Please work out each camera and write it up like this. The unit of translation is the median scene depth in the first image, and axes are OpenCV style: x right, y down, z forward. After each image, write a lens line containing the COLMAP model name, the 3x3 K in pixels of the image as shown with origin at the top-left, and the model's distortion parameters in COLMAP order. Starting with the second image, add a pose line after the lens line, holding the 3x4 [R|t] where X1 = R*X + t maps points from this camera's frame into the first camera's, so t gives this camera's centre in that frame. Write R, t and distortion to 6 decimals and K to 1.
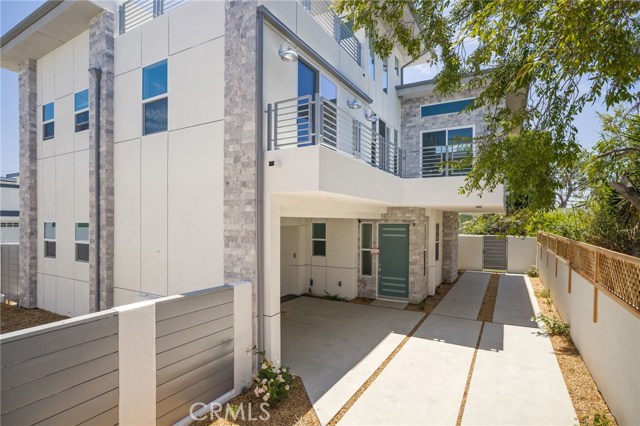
lens RADIAL K [[318.9, 0, 320.0], [0, 318.9, 213.0], [0, 0, 1]] dist [-0.023568, 0.000495]
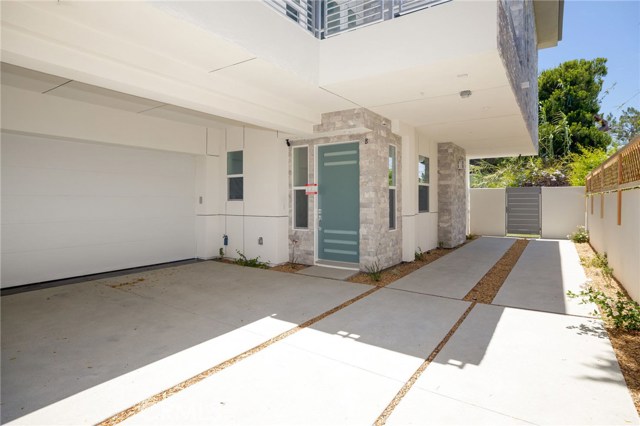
lens RADIAL K [[339.5, 0, 320.6], [0, 339.5, 183.6], [0, 0, 1]] dist [-0.003708, -0.000148]
pose [[0.997586, -0.005501, -0.069230, 0.235519], [0.004029, 0.999763, -0.021384, 0.121833], [0.069332, 0.021054, 0.997371, 0.321630]]
